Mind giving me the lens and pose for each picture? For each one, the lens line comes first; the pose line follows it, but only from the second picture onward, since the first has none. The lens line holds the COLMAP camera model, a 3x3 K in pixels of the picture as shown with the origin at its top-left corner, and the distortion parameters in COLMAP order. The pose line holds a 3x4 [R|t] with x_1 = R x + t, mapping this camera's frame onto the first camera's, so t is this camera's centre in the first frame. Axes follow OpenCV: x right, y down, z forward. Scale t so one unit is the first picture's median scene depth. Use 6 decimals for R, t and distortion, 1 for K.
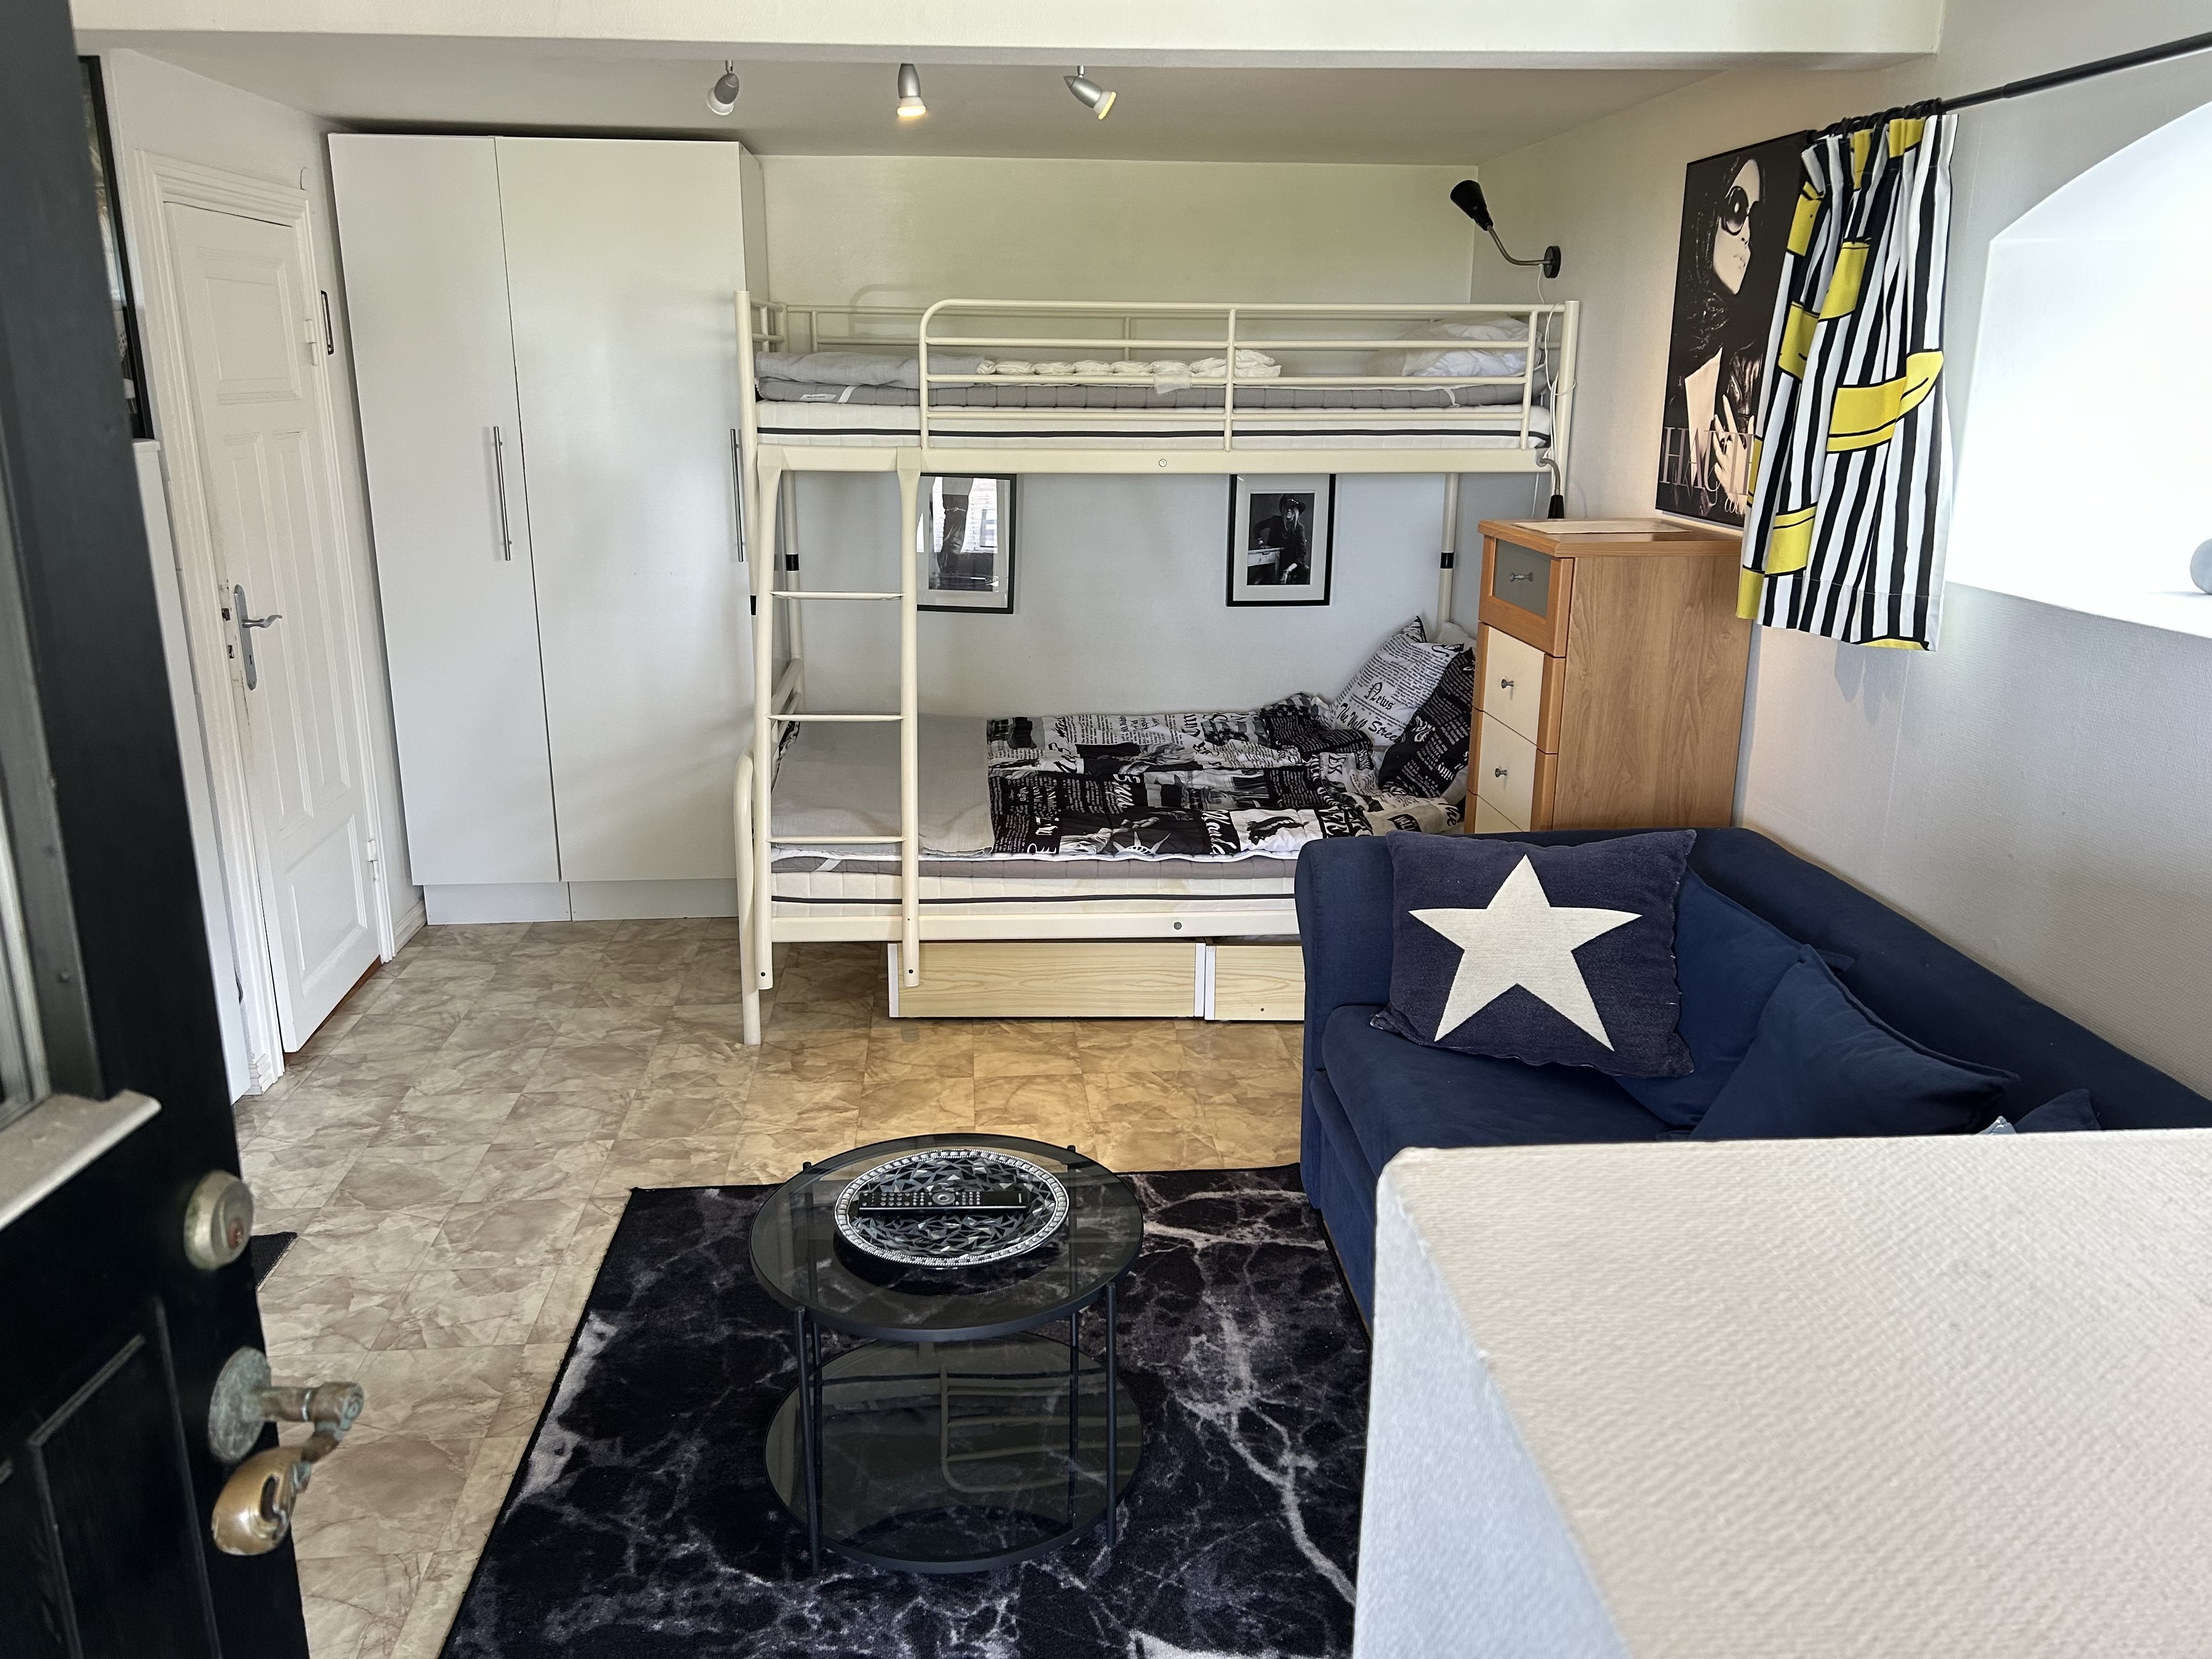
lens RADIAL K [[1656.7, 0, 1090.8], [0, 1656.7, 818.4], [0, 0, 1]] dist [0.019698, -0.005335]
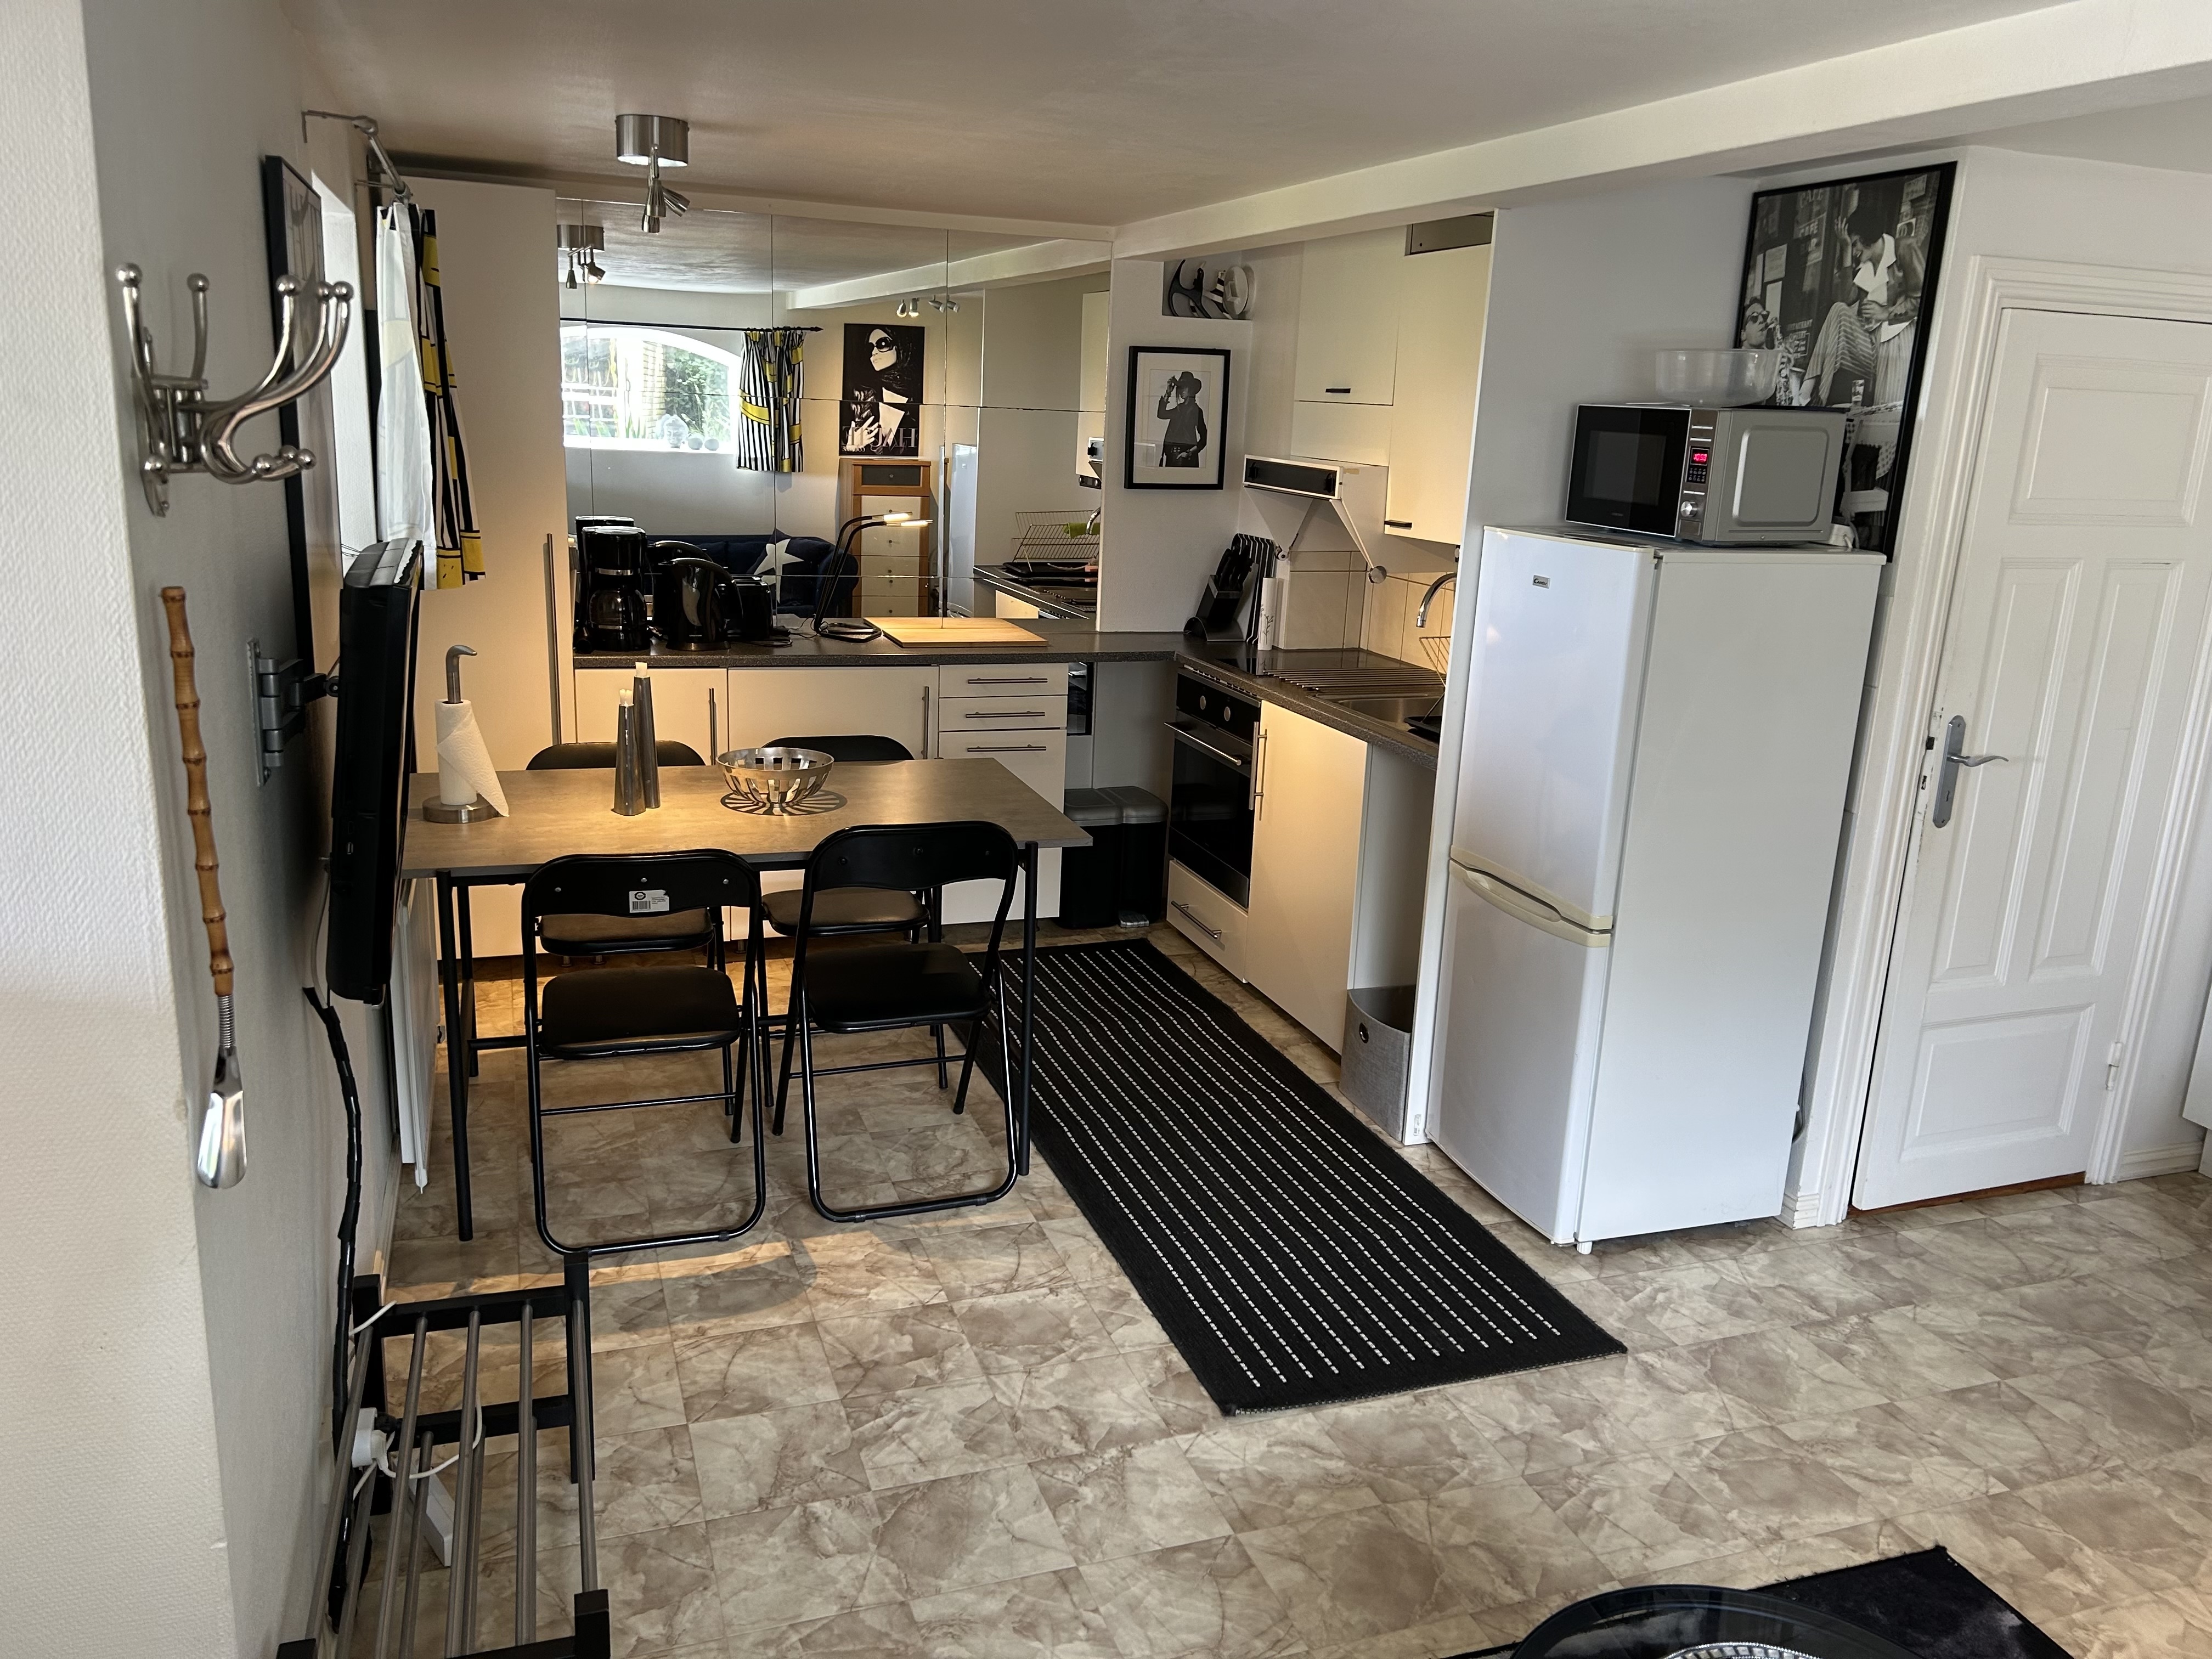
lens RADIAL K [[1656.7, 0, 1093.7], [0, 1656.7, 835.1], [0, 0, 1]] dist [0.019698, -0.005335]
pose [[0.260720, 0.250978, -0.932221, 0.248625], [-0.294028, 0.940386, 0.170944, -0.099522], [0.919550, 0.229531, 0.318972, 0.294625]]
